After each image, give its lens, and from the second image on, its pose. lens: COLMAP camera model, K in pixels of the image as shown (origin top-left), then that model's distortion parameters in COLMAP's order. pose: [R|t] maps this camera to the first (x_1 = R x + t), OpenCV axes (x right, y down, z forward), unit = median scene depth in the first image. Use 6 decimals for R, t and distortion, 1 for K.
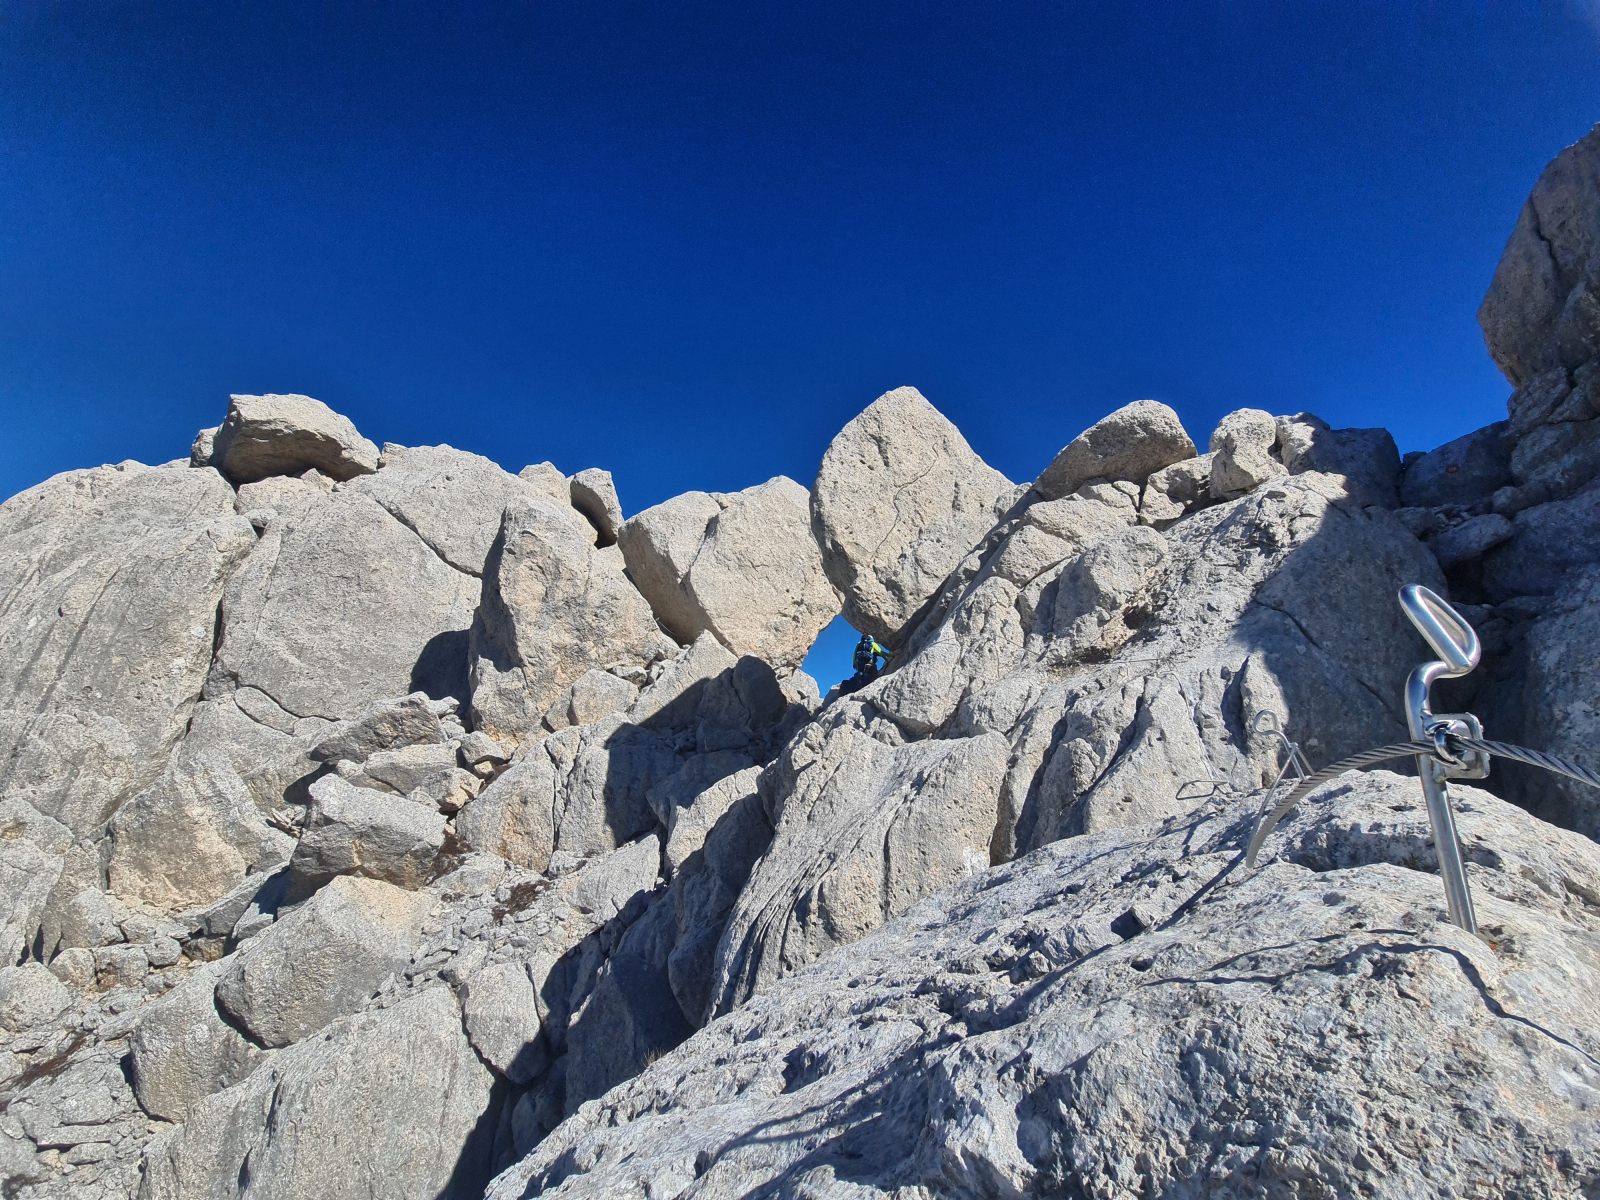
lens RADIAL K [[634.8, 0, 804.5], [0, 634.8, 598.6], [0, 0, 1]] dist [-0.002081, 0.000545]
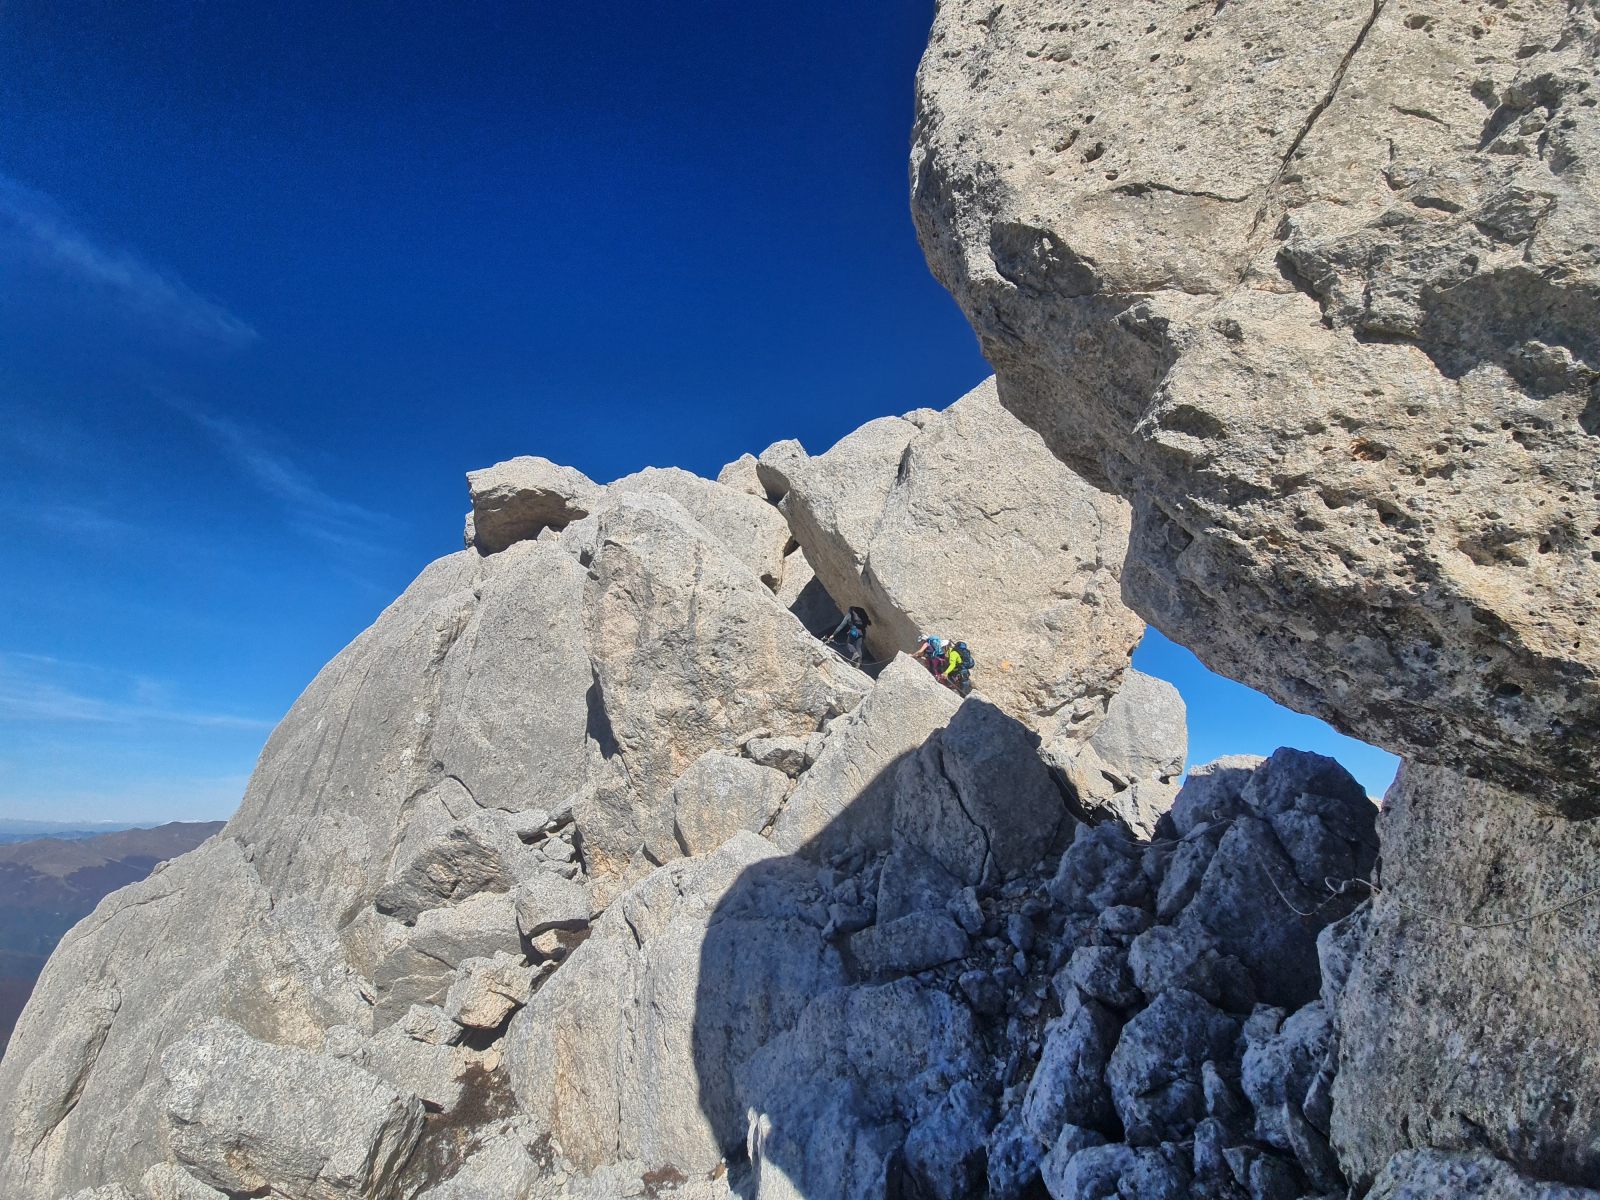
lens RADIAL K [[634.8, 0, 811.4], [0, 634.8, 600.2], [0, 0, 1]] dist [-0.002081, 0.000545]
pose [[0.857873, -0.168707, -0.485378, 0.046458], [0.178017, 0.983650, -0.027262, 0.008380], [0.482041, -0.063019, 0.873879, 0.523617]]
